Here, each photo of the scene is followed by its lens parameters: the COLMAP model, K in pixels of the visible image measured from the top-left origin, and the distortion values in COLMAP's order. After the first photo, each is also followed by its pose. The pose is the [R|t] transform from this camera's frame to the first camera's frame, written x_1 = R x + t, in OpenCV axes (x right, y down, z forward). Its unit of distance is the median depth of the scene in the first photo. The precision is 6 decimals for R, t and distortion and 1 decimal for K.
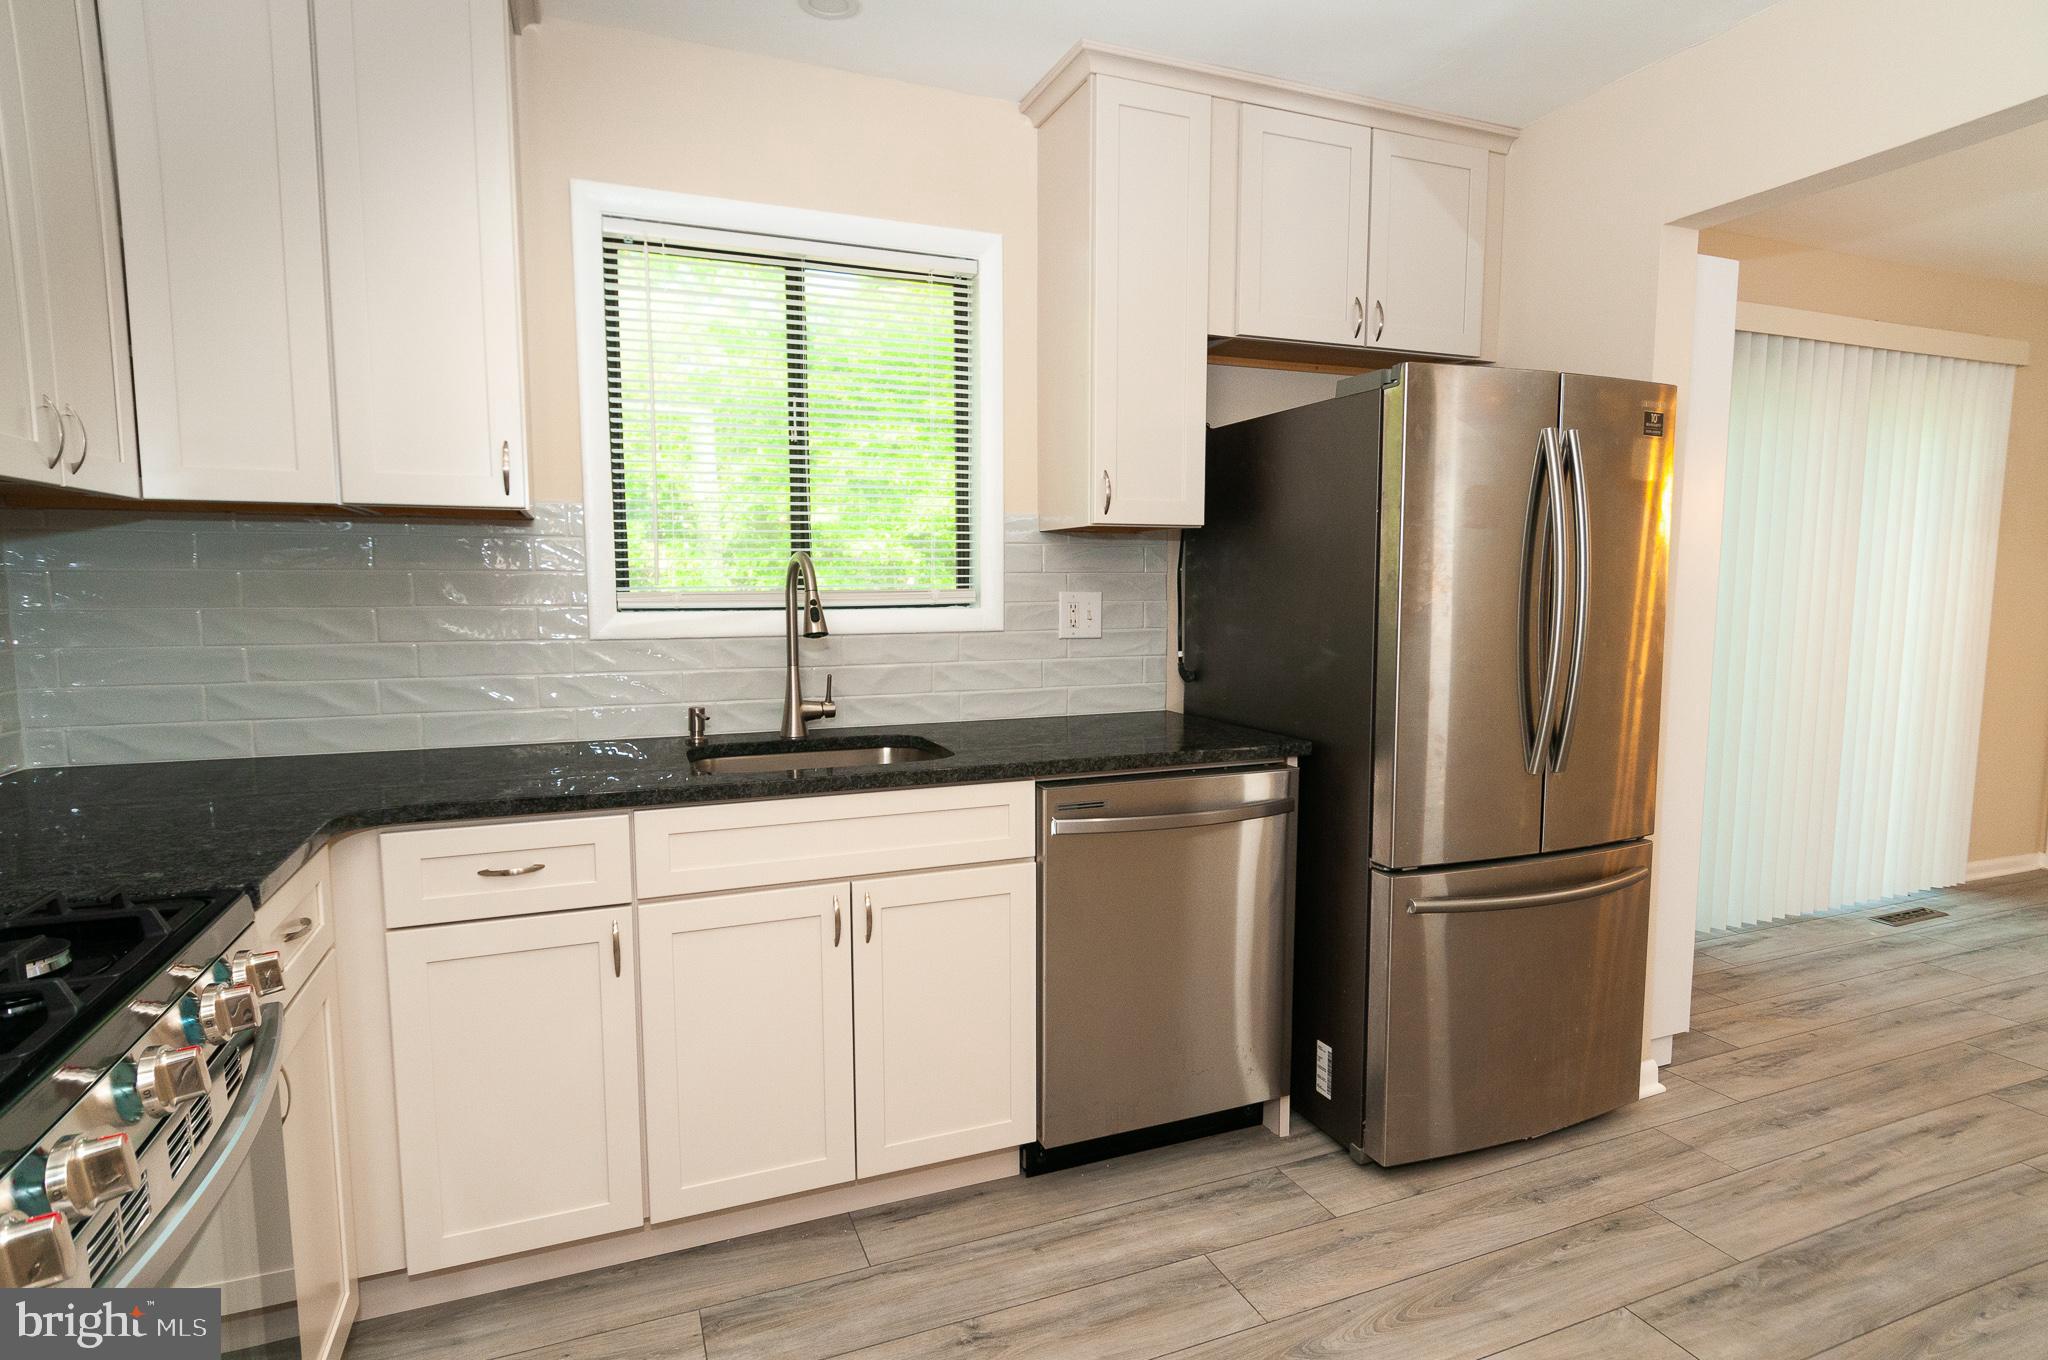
lens RADIAL K [[1040.1, 0, 1026.3], [0, 1040.1, 715.8], [0, 0, 1]] dist [-0.004077, 0.000339]
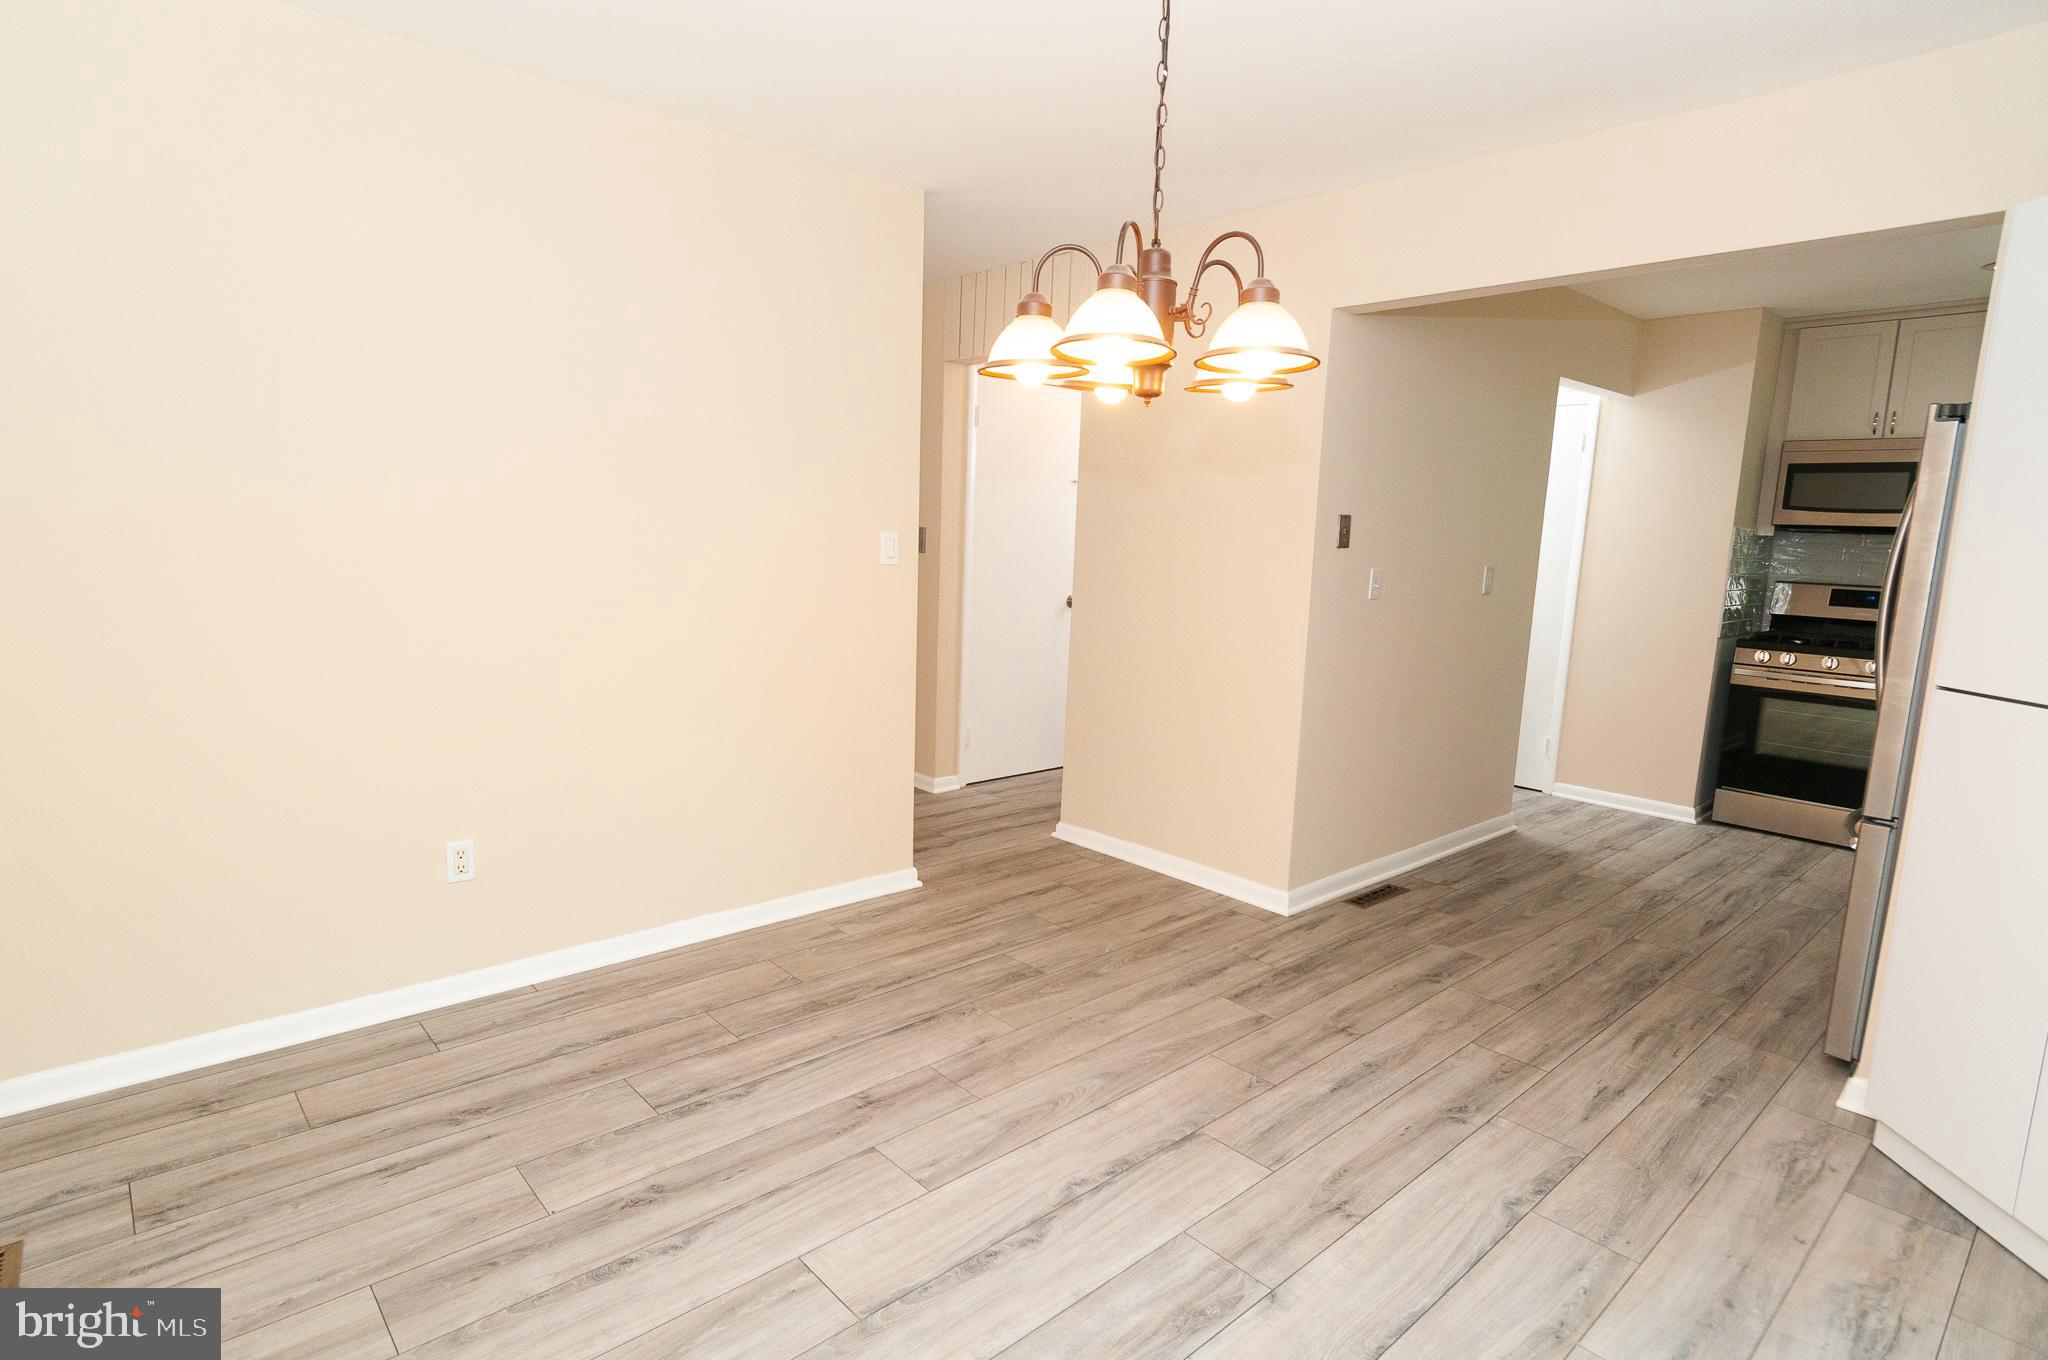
lens RADIAL K [[1055.9, 0, 1019.2], [0, 1055.9, 686.5], [0, 0, 1]] dist [0.018354, -0.019359]
pose [[-0.937121, 0.025828, -0.348047, 1.799704], [-0.073194, 0.960535, 0.268357, -0.245017], [0.341243, 0.276958, -0.898247, 1.639223]]
